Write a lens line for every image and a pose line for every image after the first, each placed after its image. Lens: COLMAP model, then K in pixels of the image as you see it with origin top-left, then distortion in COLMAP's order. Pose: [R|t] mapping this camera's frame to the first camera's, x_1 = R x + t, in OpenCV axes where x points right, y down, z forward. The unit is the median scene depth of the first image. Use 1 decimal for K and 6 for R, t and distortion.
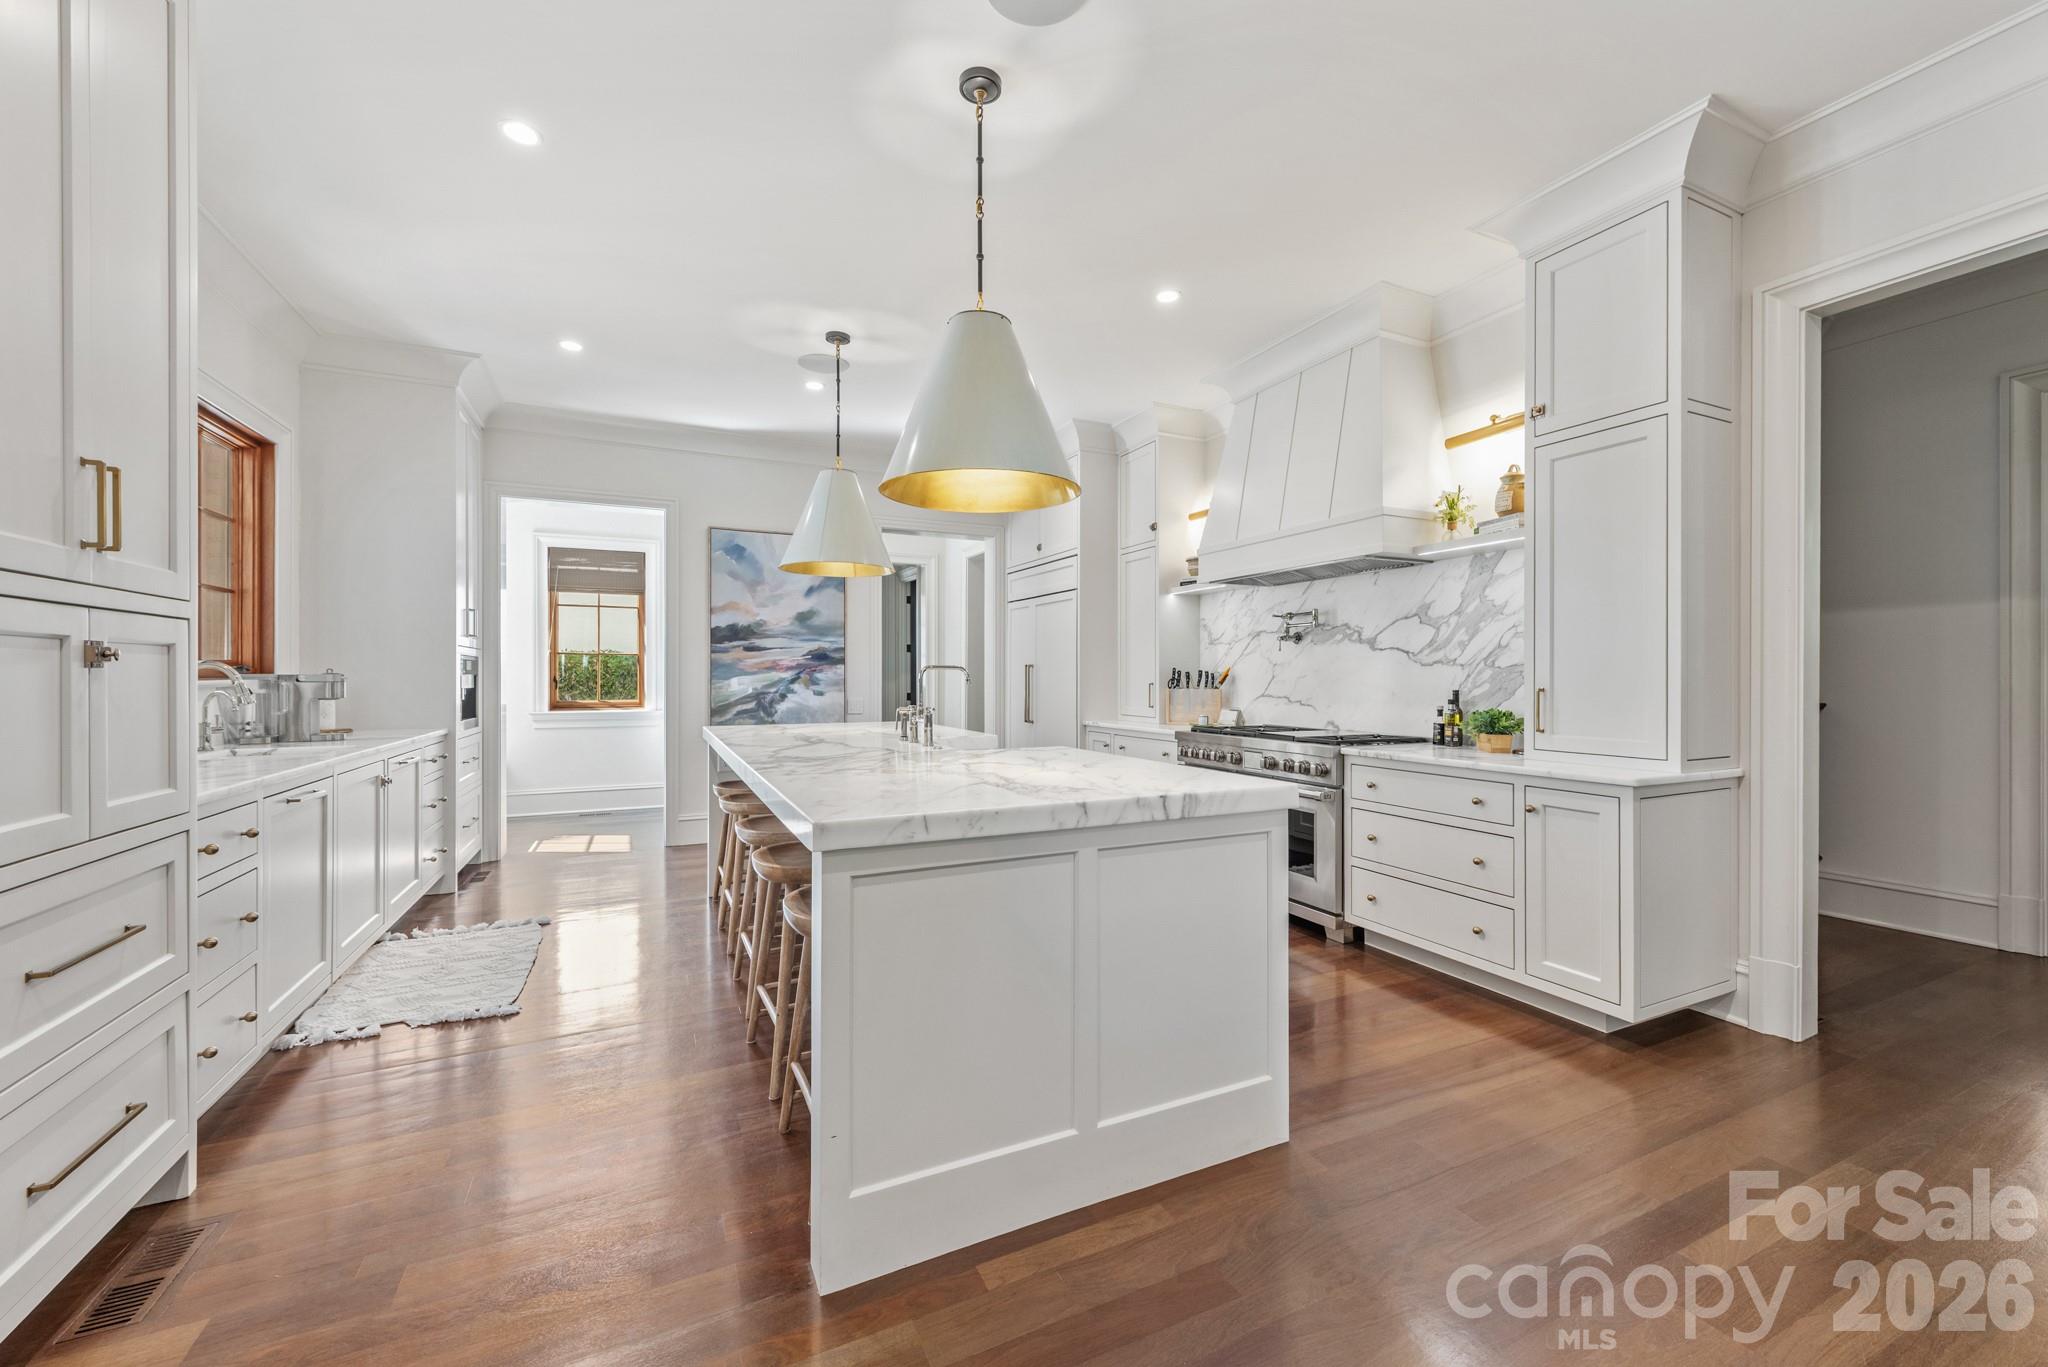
lens RADIAL K [[803.3, 0, 1037.0], [0, 803.3, 677.5], [0, 0, 1]] dist [0.004587, -0.001545]
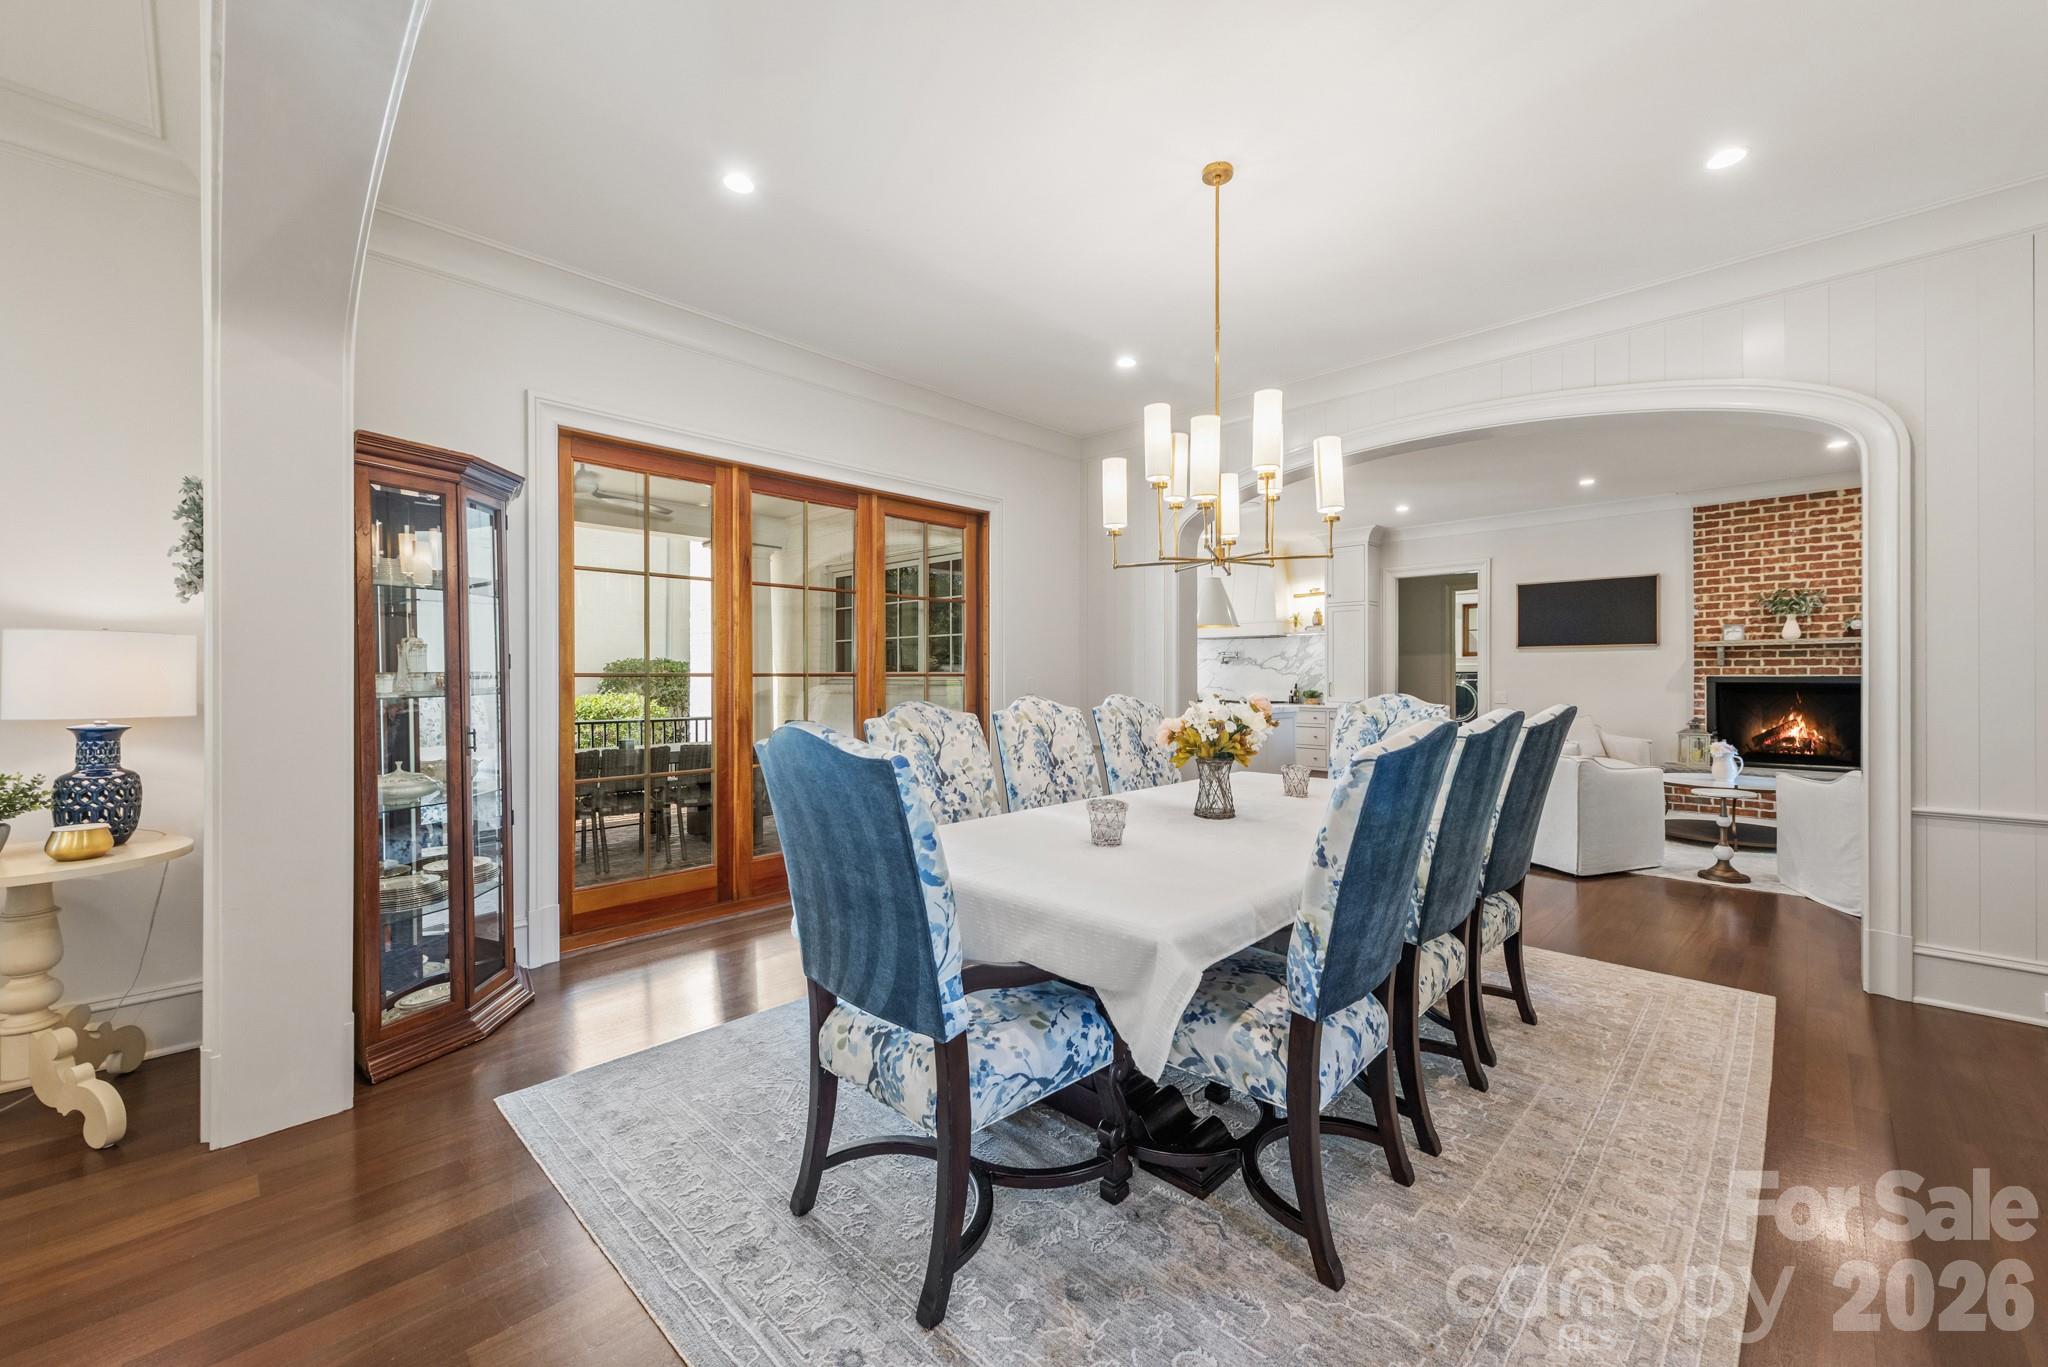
lens RADIAL K [[803.3, 0, 1025.7], [0, 803.3, 680.7], [0, 0, 1]] dist [0.004587, -0.001545]
pose [[0.945960, -0.001137, 0.324283, -0.915777], [0.000960, 0.999999, 0.000706, 0.001956], [-0.324283, -0.000356, 0.945960, -0.962603]]
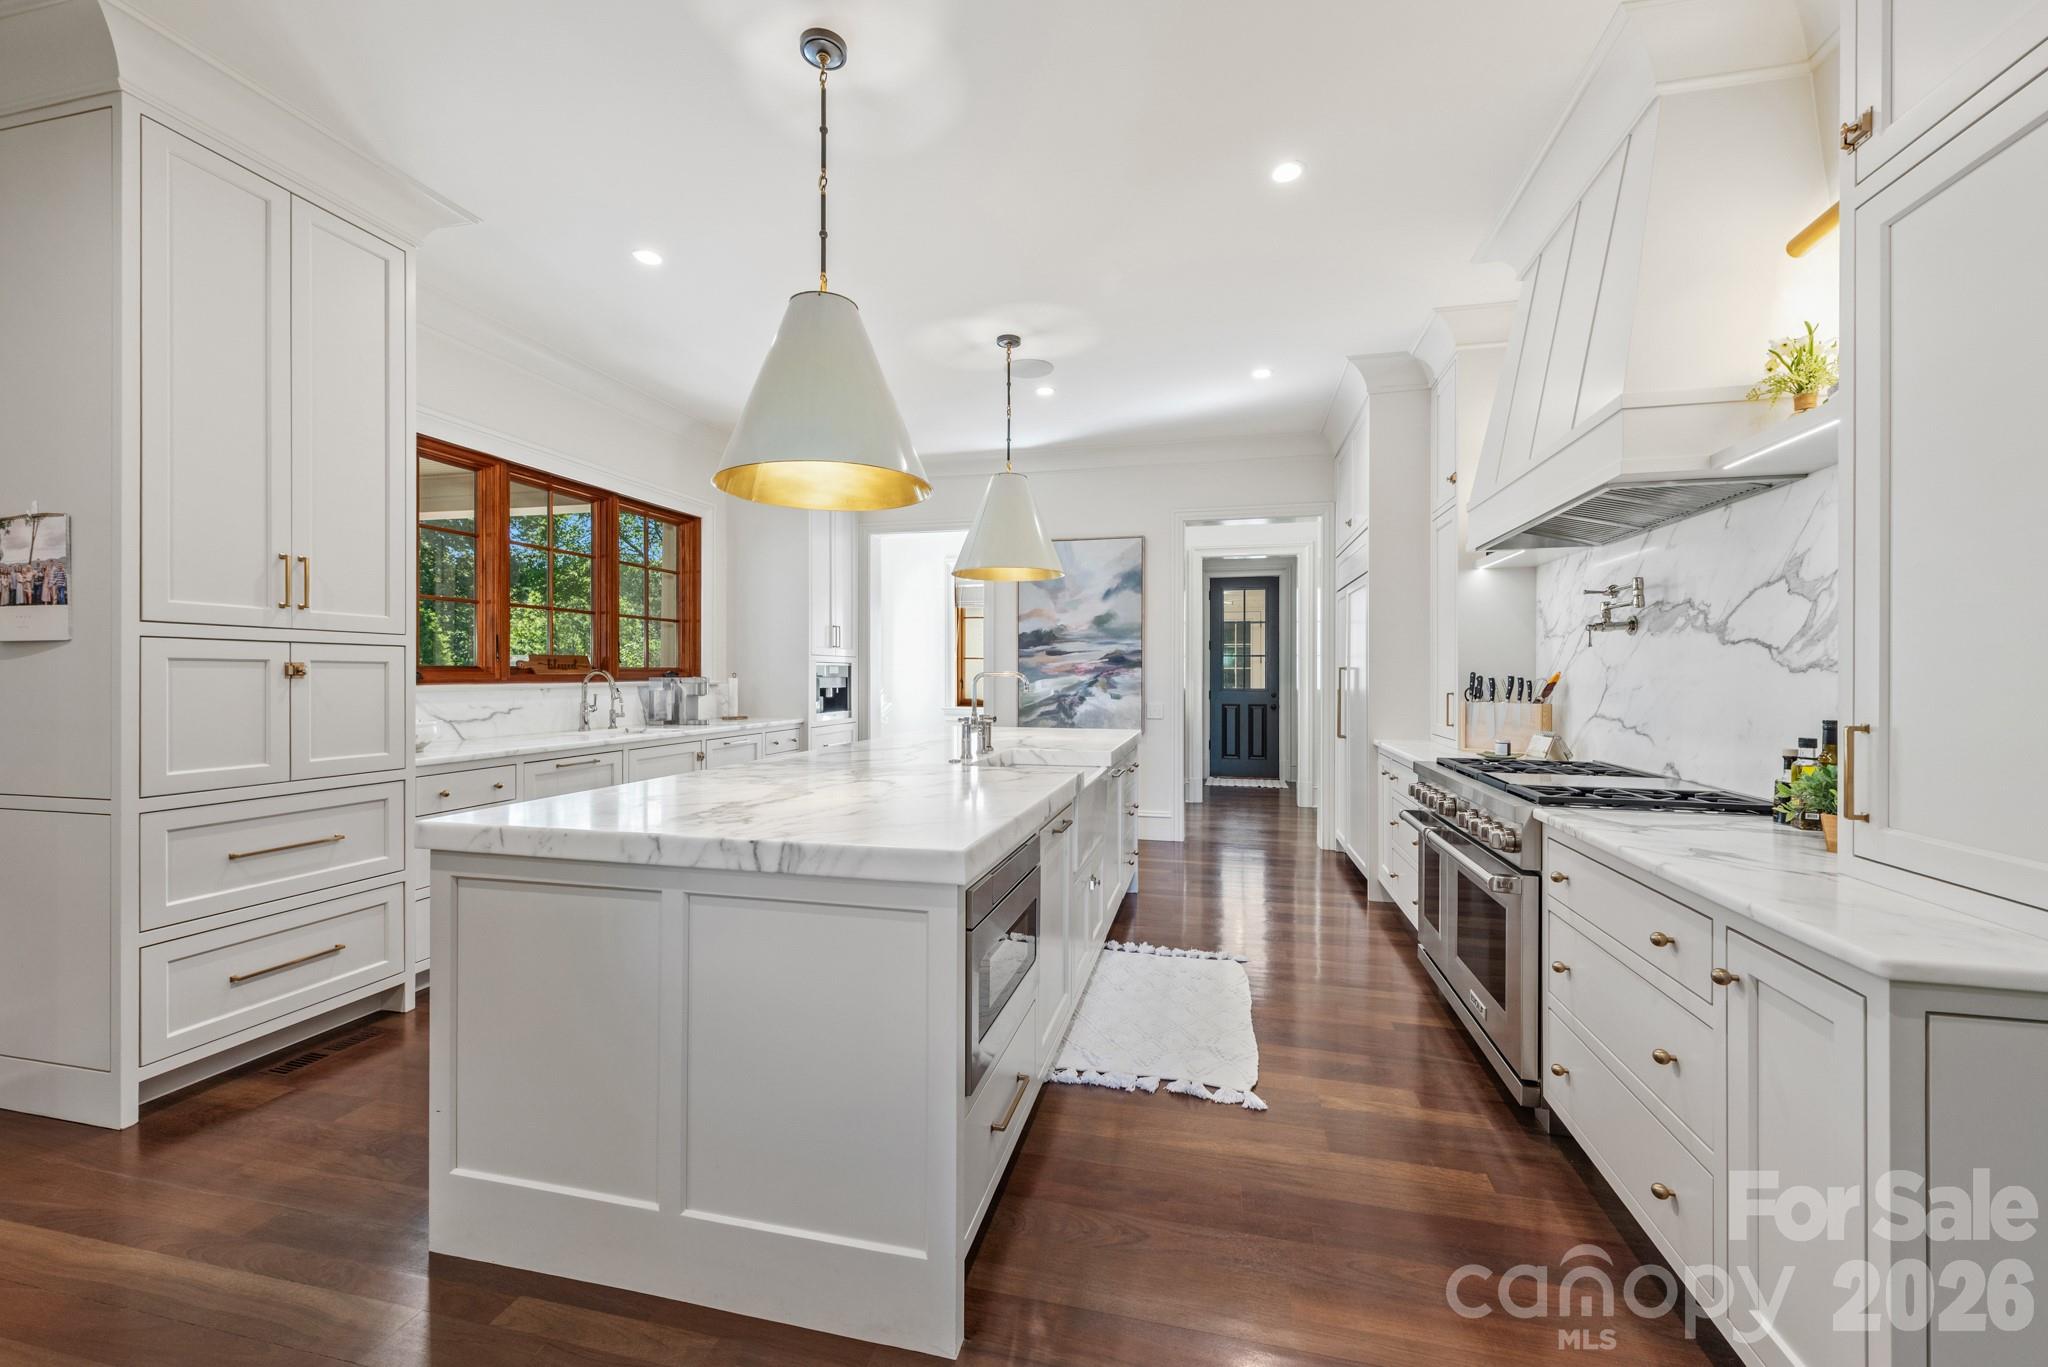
lens RADIAL K [[803.3, 0, 1029.9], [0, 803.3, 675.6], [0, 0, 1]] dist [0.004587, -0.001545]
pose [[0.775200, 0.003723, -0.631705, 0.323147], [-0.004352, 0.999990, 0.000552, -0.007802], [0.631701, 0.002321, 0.775208, 0.200079]]
